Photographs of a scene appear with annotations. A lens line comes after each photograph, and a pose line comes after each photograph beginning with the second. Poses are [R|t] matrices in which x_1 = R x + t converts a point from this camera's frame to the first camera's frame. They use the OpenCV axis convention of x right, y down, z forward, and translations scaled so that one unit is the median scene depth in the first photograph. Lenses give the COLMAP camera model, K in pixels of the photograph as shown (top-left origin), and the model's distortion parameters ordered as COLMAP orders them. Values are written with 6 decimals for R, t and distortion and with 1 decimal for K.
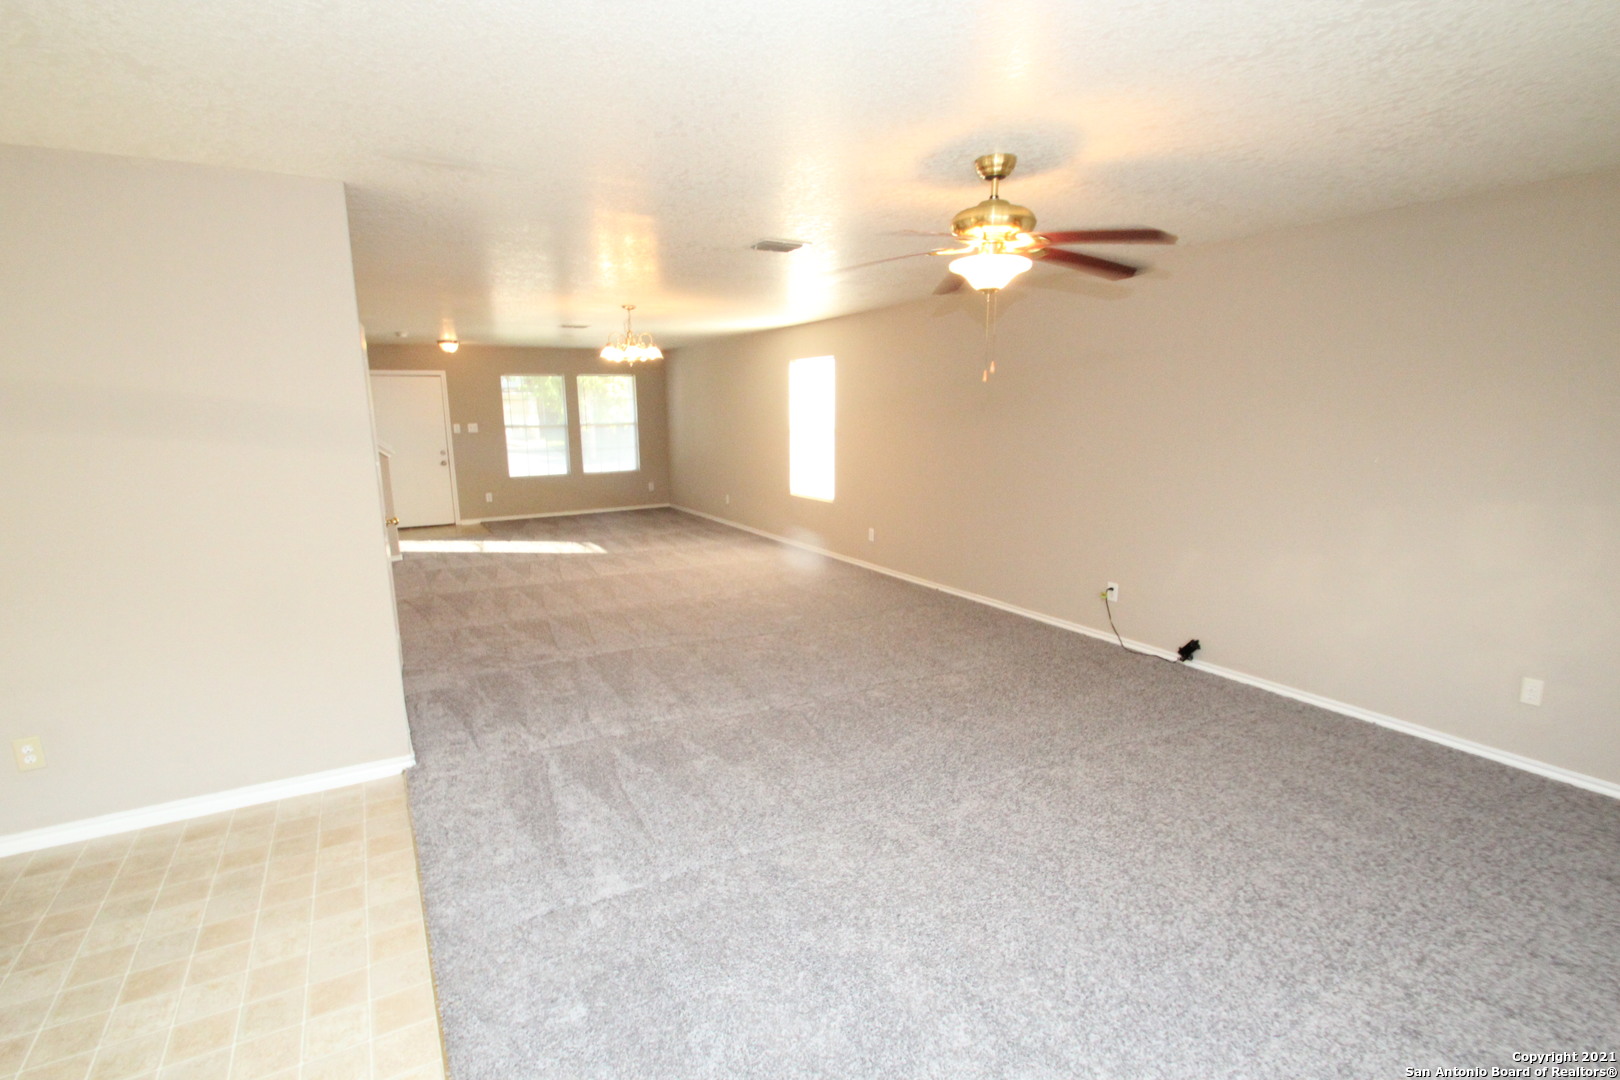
lens RADIAL K [[738.6, 0, 798.8], [0, 738.6, 581.5], [0, 0, 1]] dist [-0.002925, -0.008037]
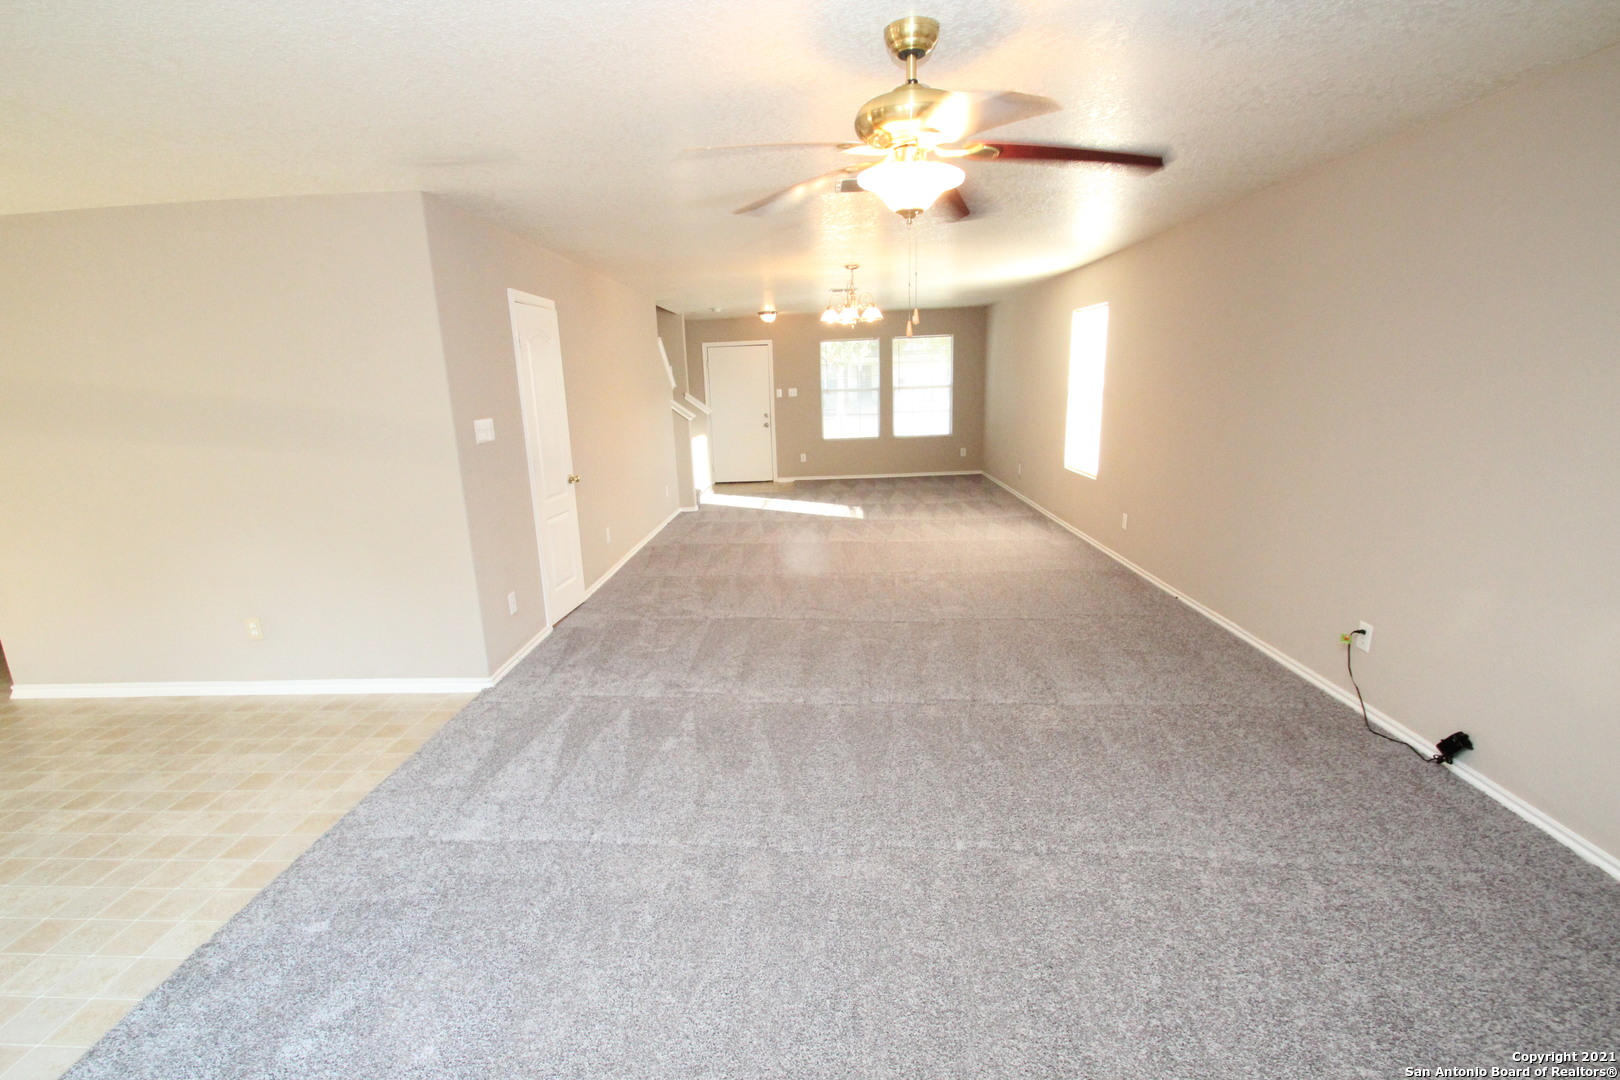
lens RADIAL K [[738.6, 0, 820.1], [0, 738.6, 587.1], [0, 0, 1]] dist [-0.002925, -0.008037]
pose [[0.851682, 0.124073, -0.509161, 0.346701], [-0.093810, 0.991971, 0.084807, -0.041718], [0.515595, -0.024464, 0.856483, 0.174751]]
